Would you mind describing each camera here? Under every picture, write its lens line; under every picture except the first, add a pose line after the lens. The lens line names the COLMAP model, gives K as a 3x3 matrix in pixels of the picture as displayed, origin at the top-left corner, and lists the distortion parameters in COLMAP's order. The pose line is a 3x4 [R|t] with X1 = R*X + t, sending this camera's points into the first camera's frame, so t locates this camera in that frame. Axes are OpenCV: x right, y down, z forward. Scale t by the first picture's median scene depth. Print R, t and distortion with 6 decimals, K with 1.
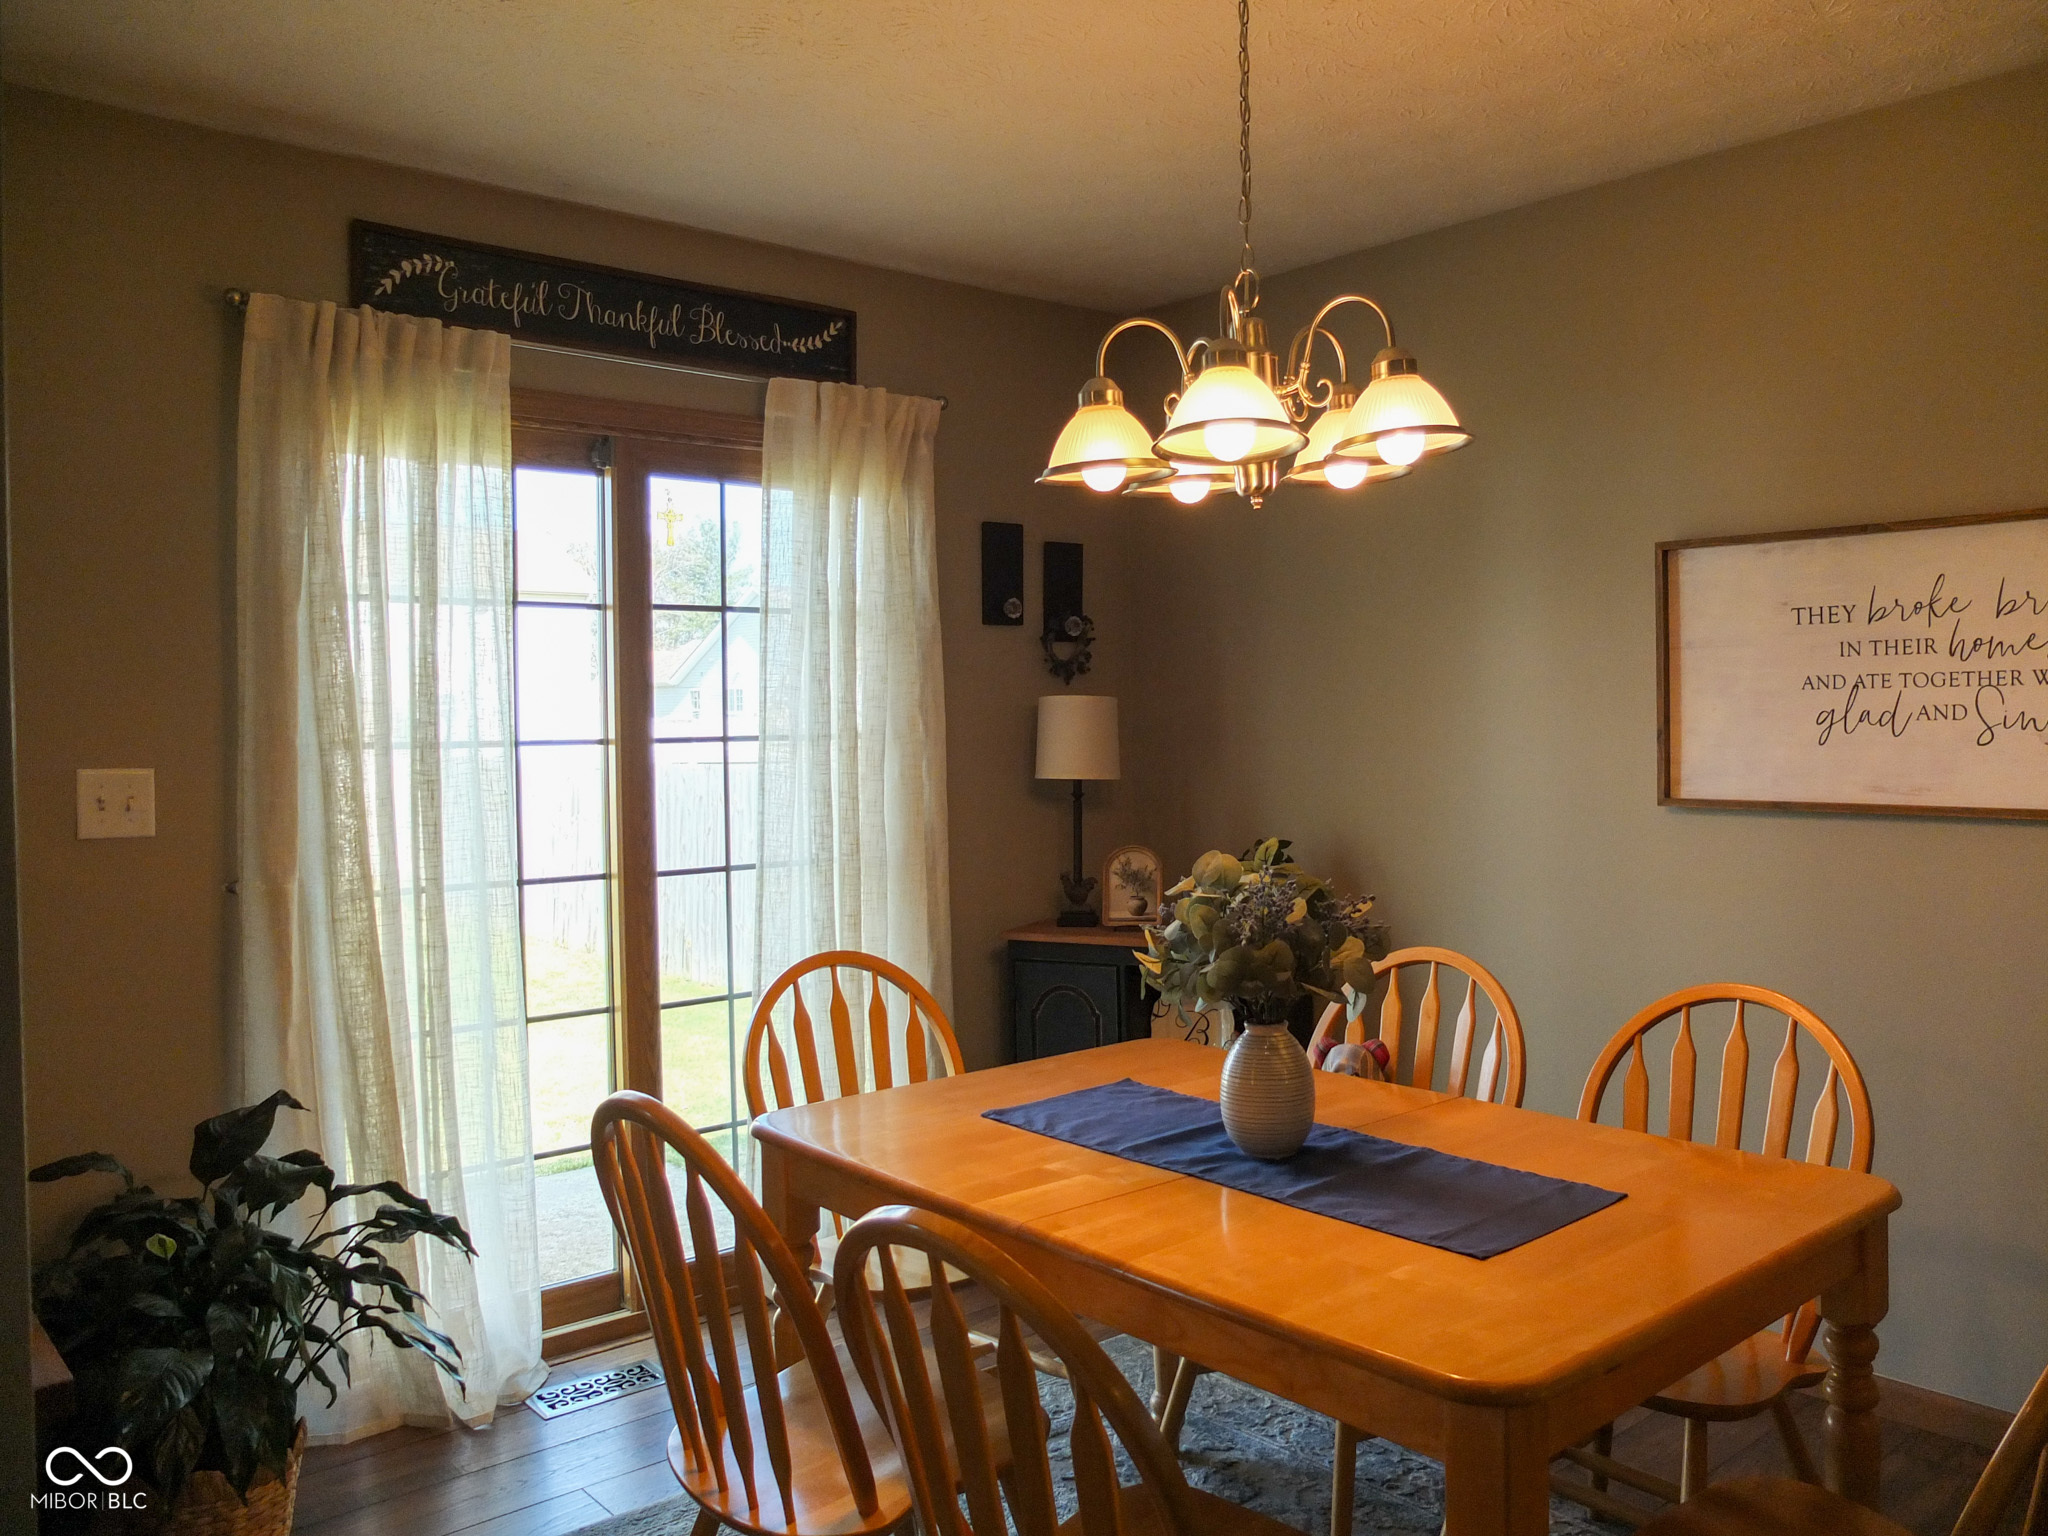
lens RADIAL K [[1609.3, 0, 1051.6], [0, 1609.3, 772.3], [0, 0, 1]] dist [-0.046832, 0.026315]
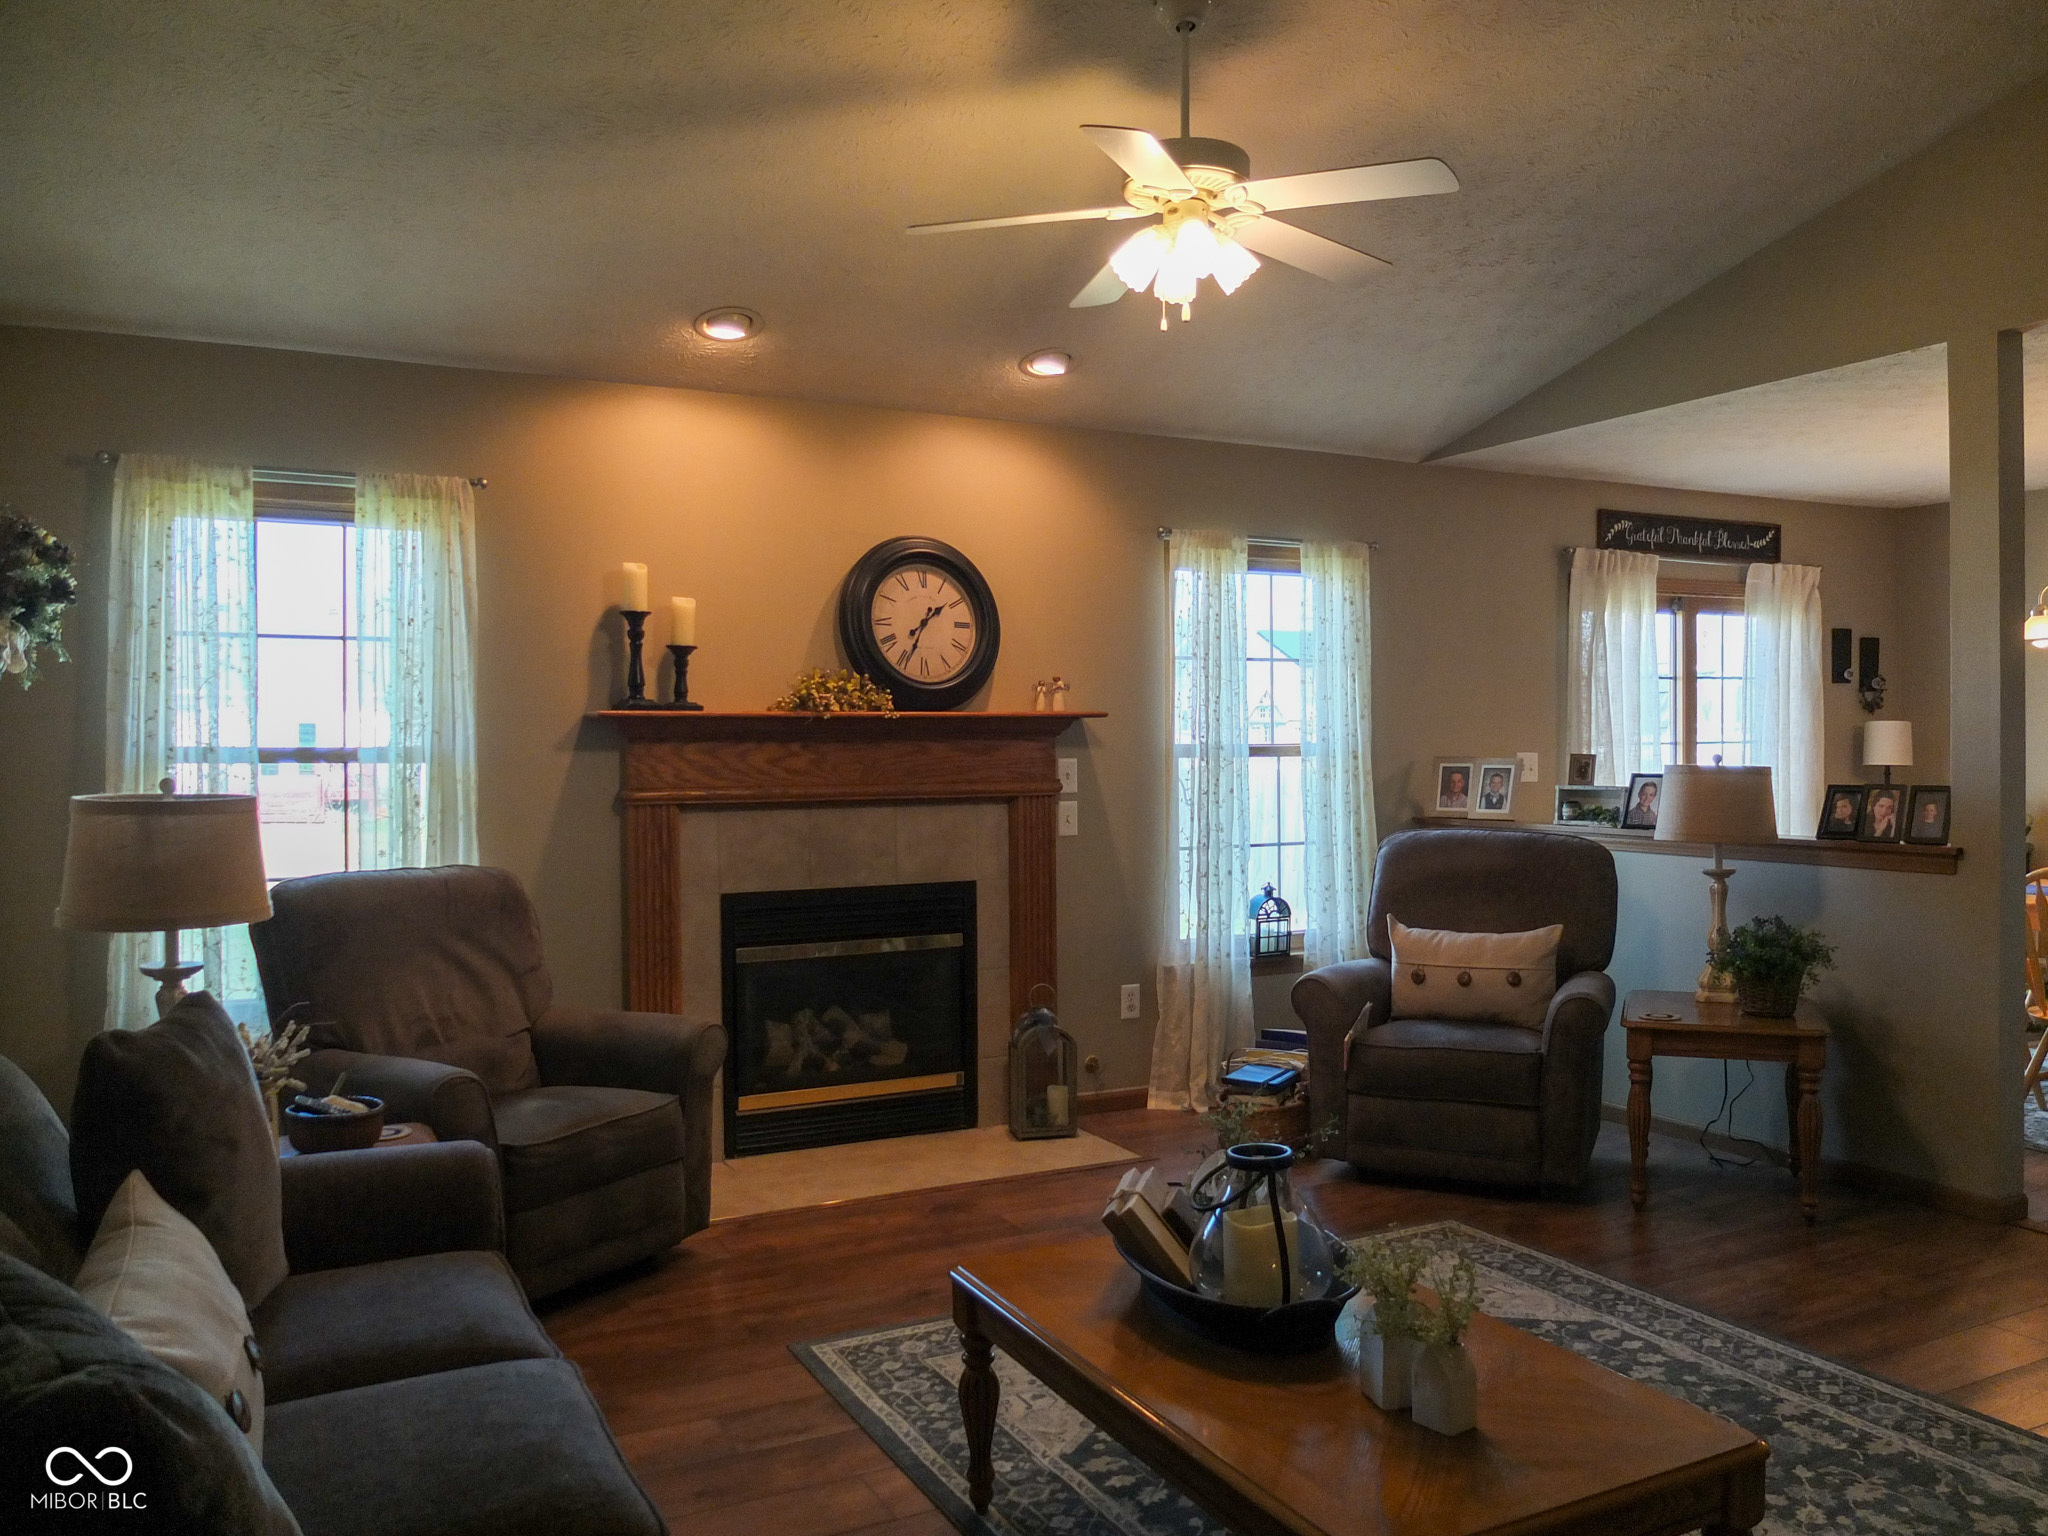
lens RADIAL K [[1592.9, 0, 1024.0], [0, 1592.9, 768.0], [0, 0, 1]] dist [-0.069368, 0.043994]
pose [[0.967372, 0.009547, -0.253182, -0.570814], [-0.012544, 0.999869, -0.010224, 0.044890], [0.253051, 0.013067, 0.967365, -1.175474]]
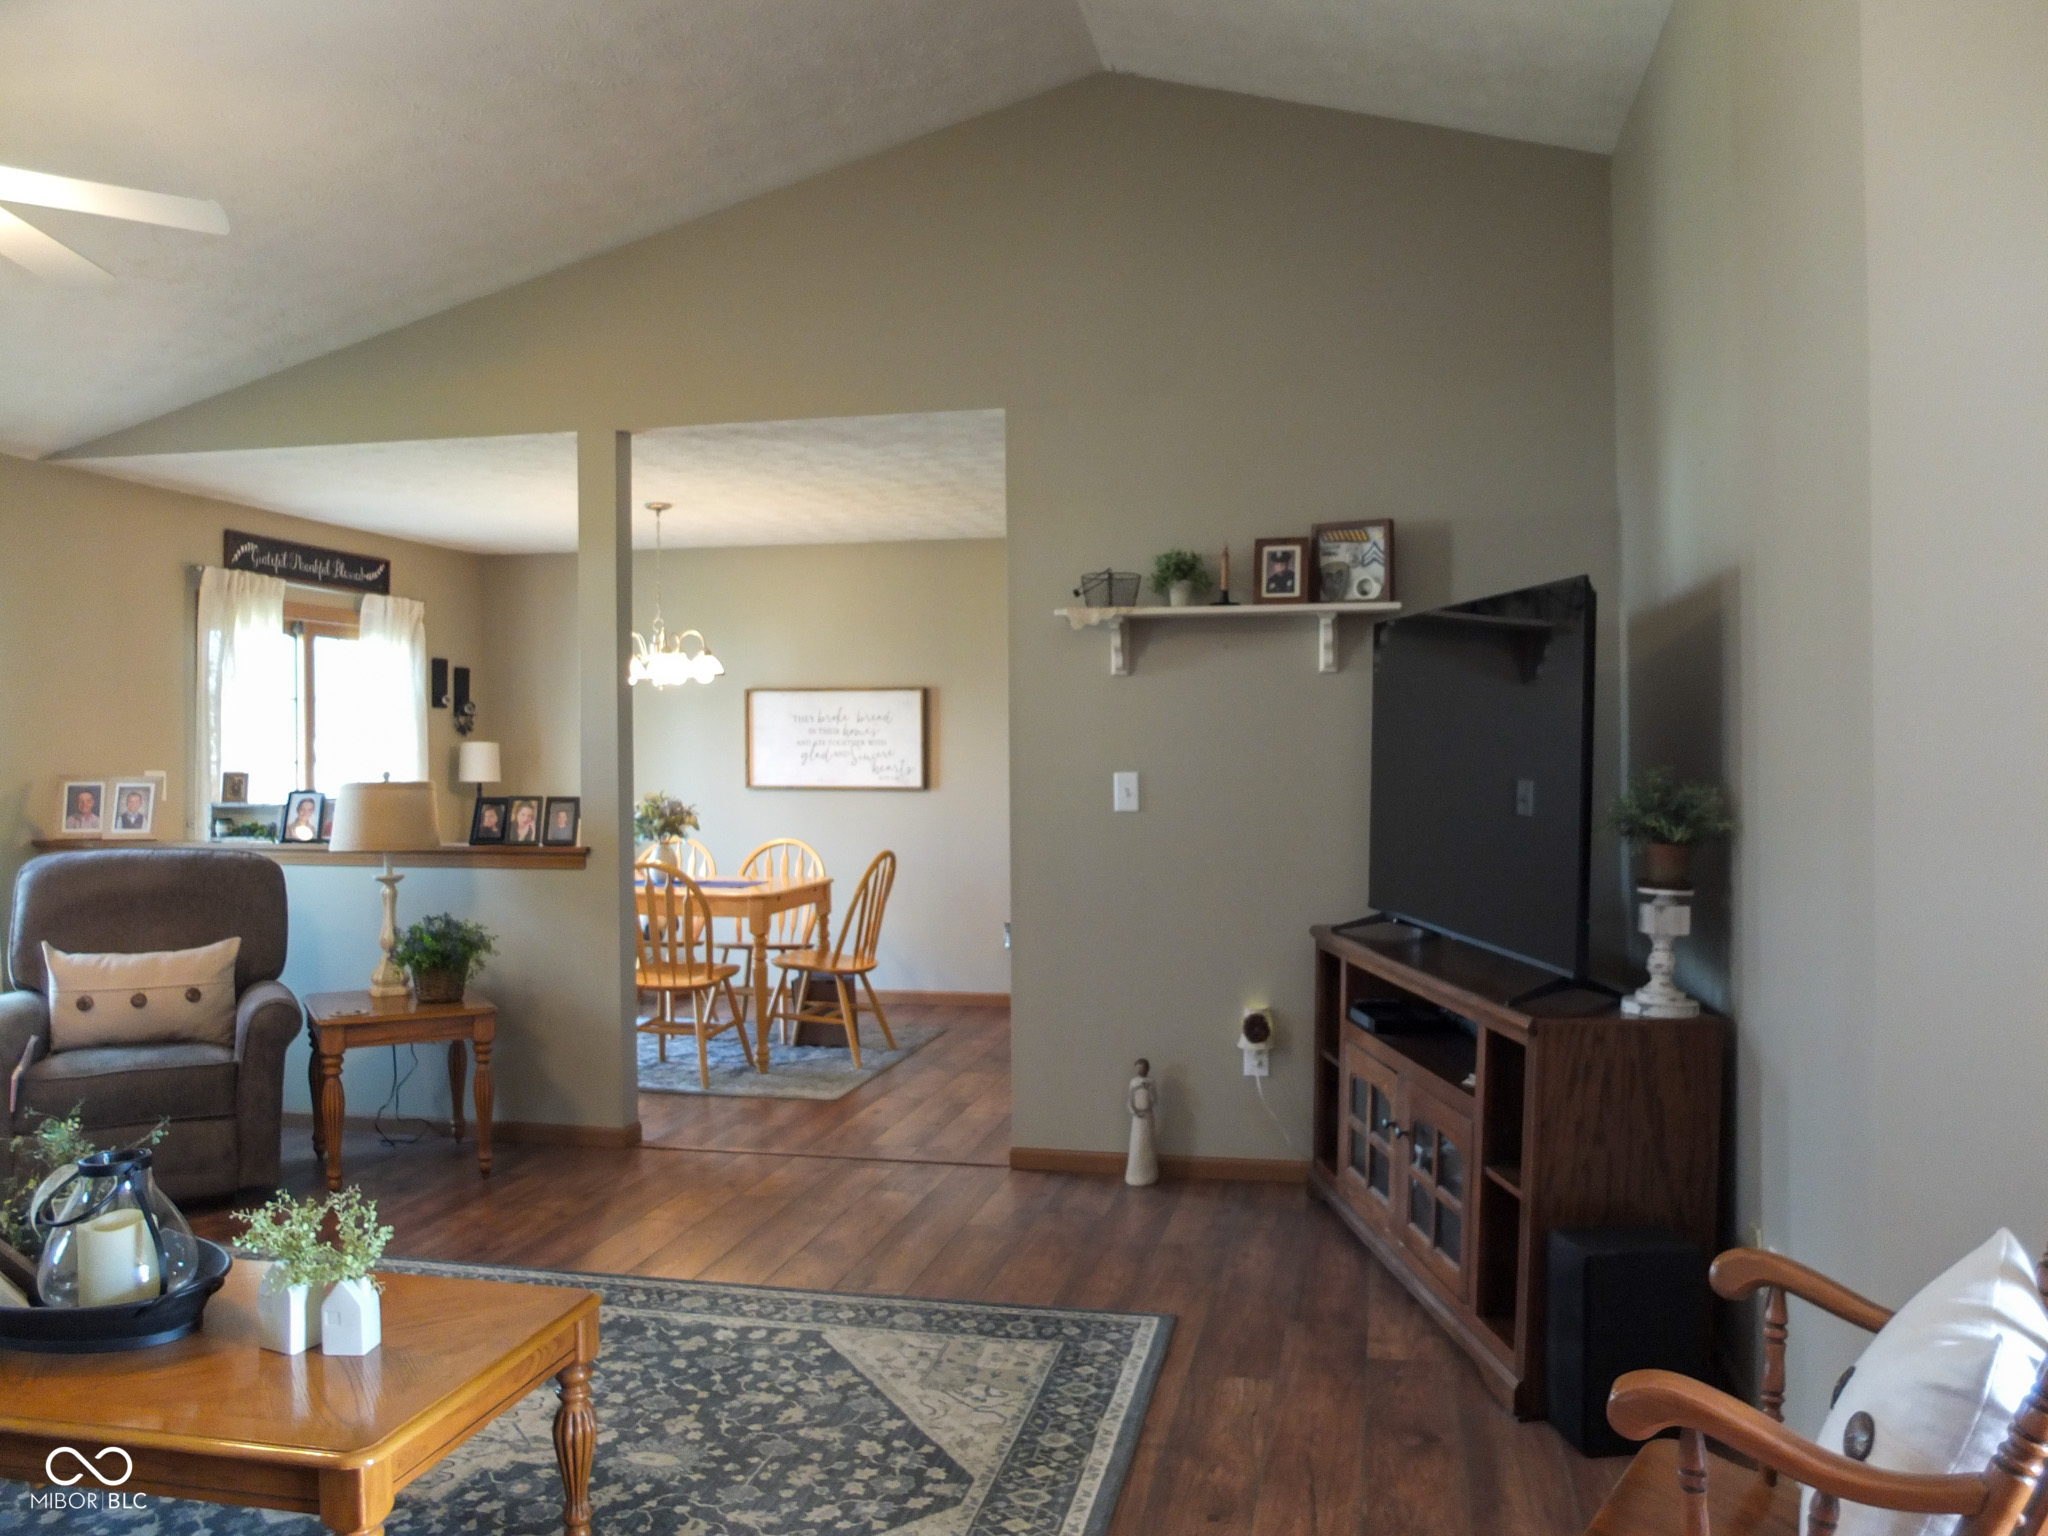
lens RADIAL K [[1610.9, 0, 1029.0], [0, 1610.9, 774.5], [0, 0, 1]] dist [-0.063589, 0.068180]
pose [[0.808110, 0.003590, 0.589021, -0.736561], [0.010197, 0.999746, -0.020084, 0.051364], [-0.588943, 0.022236, 0.807868, -1.298199]]
